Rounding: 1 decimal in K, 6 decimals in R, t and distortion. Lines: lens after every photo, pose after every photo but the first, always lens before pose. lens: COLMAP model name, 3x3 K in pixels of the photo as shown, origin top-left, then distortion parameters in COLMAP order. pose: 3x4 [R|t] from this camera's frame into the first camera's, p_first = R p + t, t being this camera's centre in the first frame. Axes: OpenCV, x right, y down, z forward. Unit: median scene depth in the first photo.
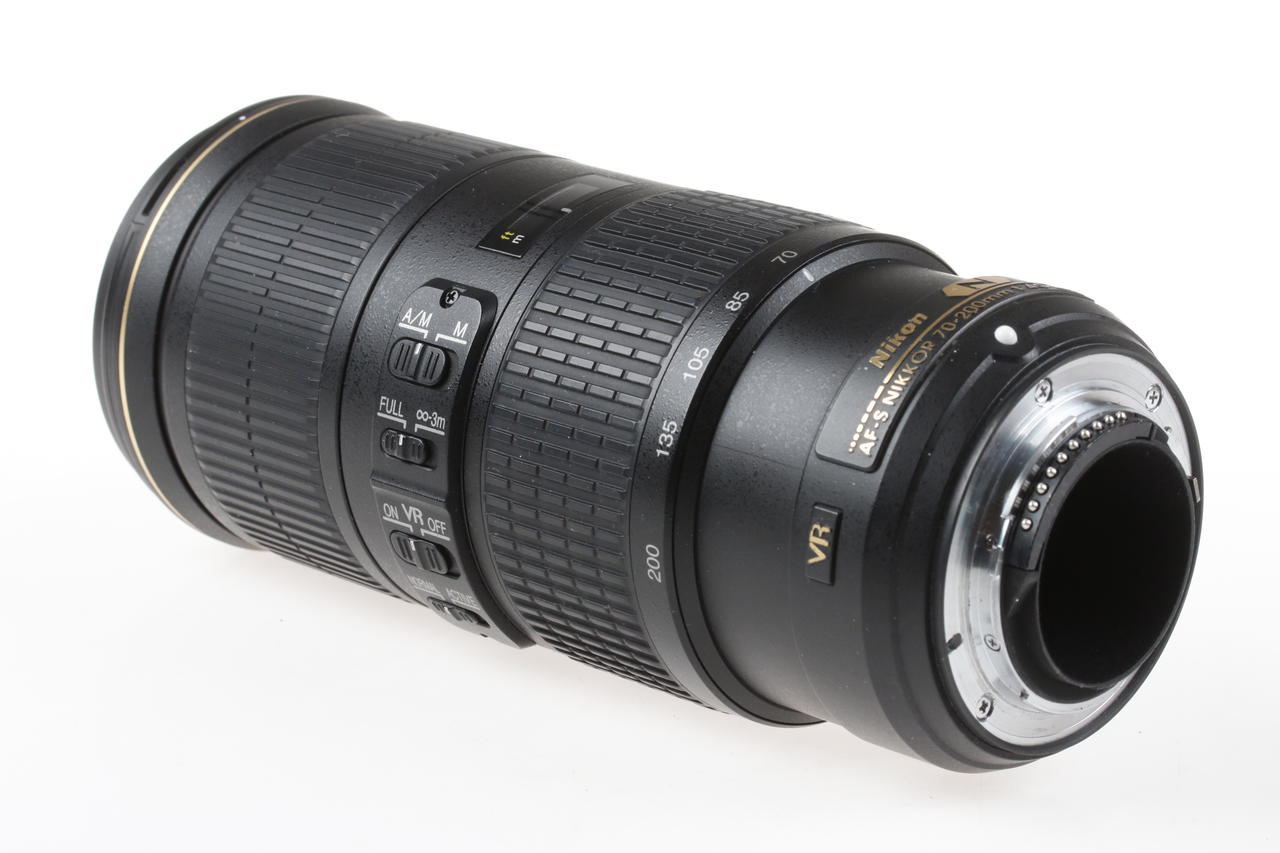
lens RADIAL K [[3725.7, 0, 640.0], [0, 3725.7, 426.5], [0, 0, 1]] dist [0.046551, 0.429237]
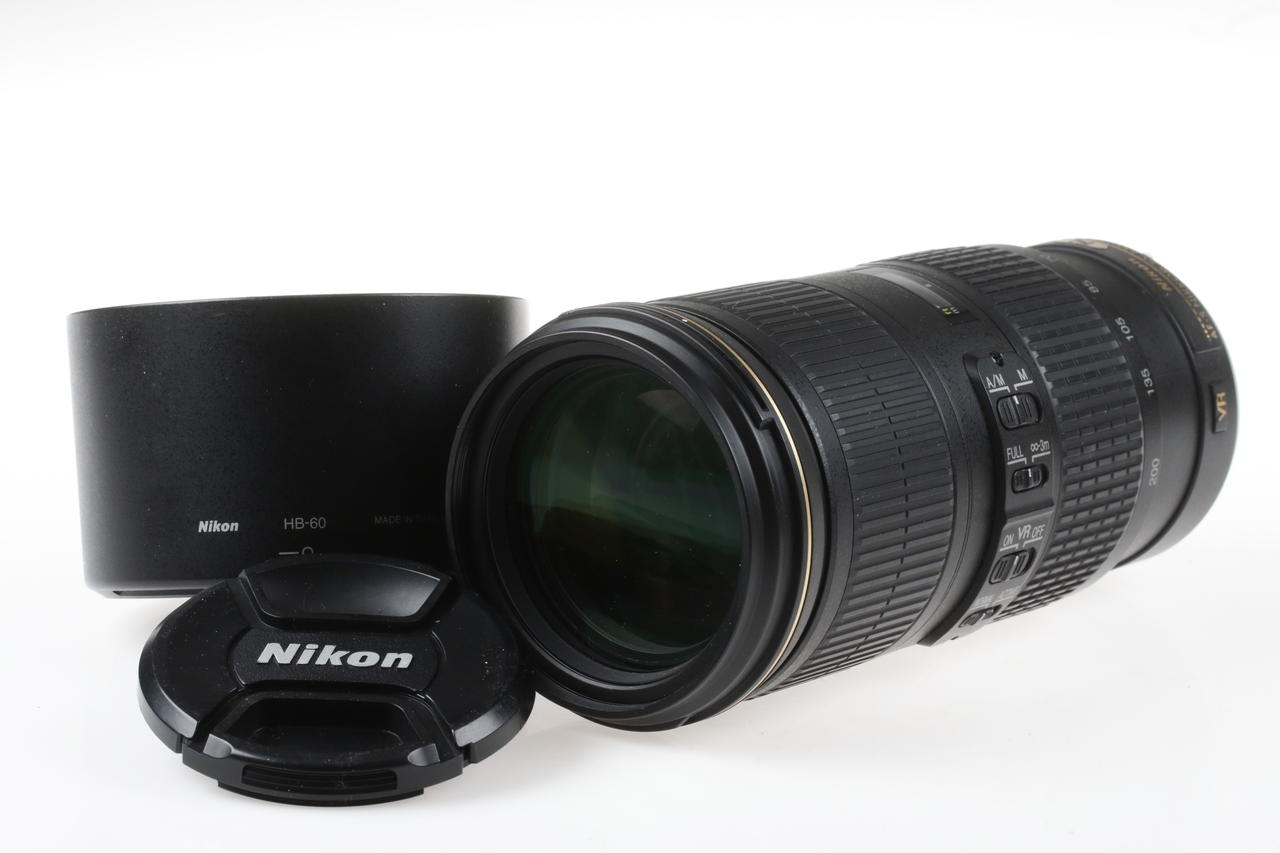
lens RADIAL K [[3725.7, 0, 640.0], [0, 3725.7, 426.5], [0, 0, 1]] dist [0.046551, 0.429237]
pose [[-0.091809, -0.205894, 0.974258, -1.280822], [0.264738, 0.938132, 0.223207, -0.328319], [-0.959940, 0.278416, -0.031621, 1.166623]]
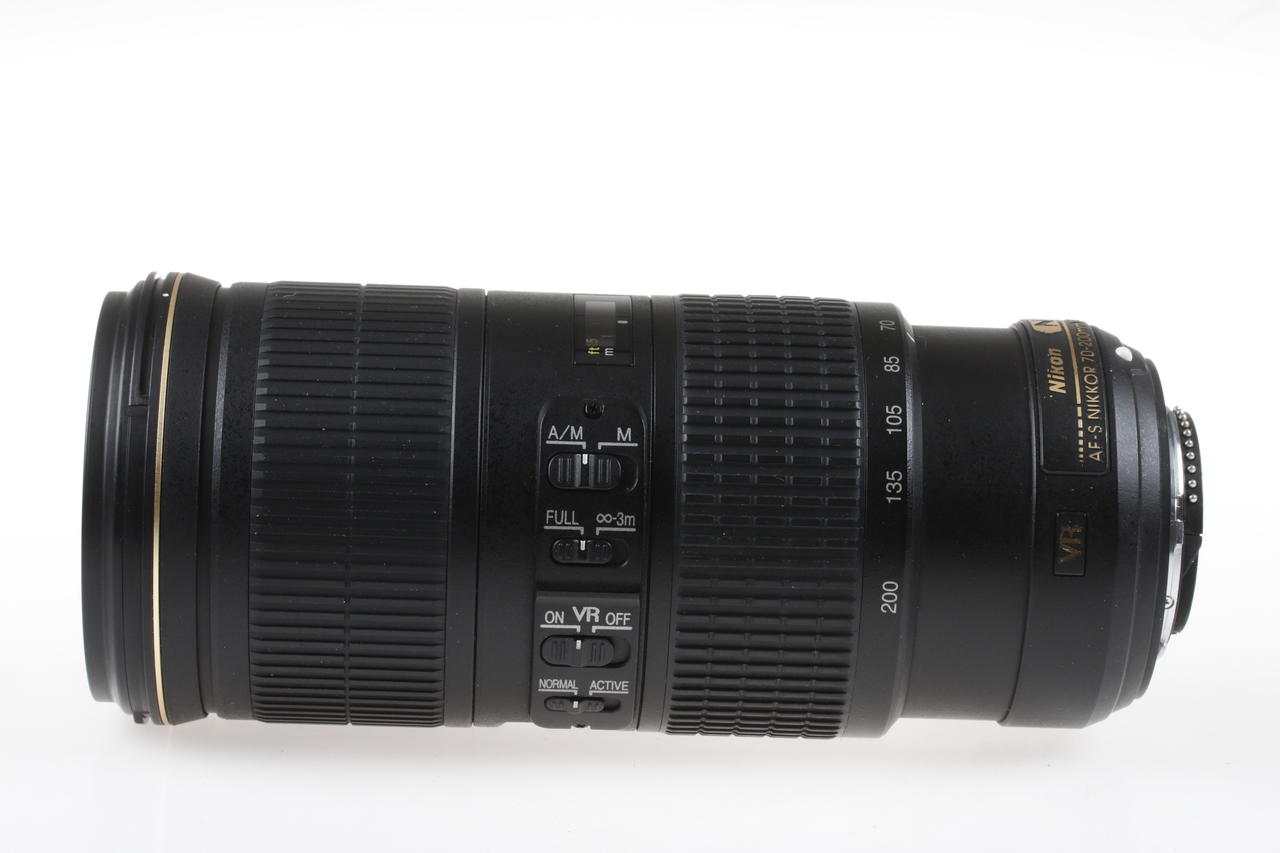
lens RADIAL K [[3725.7, 0, 640.0], [0, 3725.7, 426.5], [0, 0, 1]] dist [0.046551, 0.429237]
pose [[0.707846, -0.131577, 0.694004, -0.798805], [0.177950, 0.984026, 0.005063, -0.032842], [-0.683584, 0.119915, 0.719954, 0.209785]]
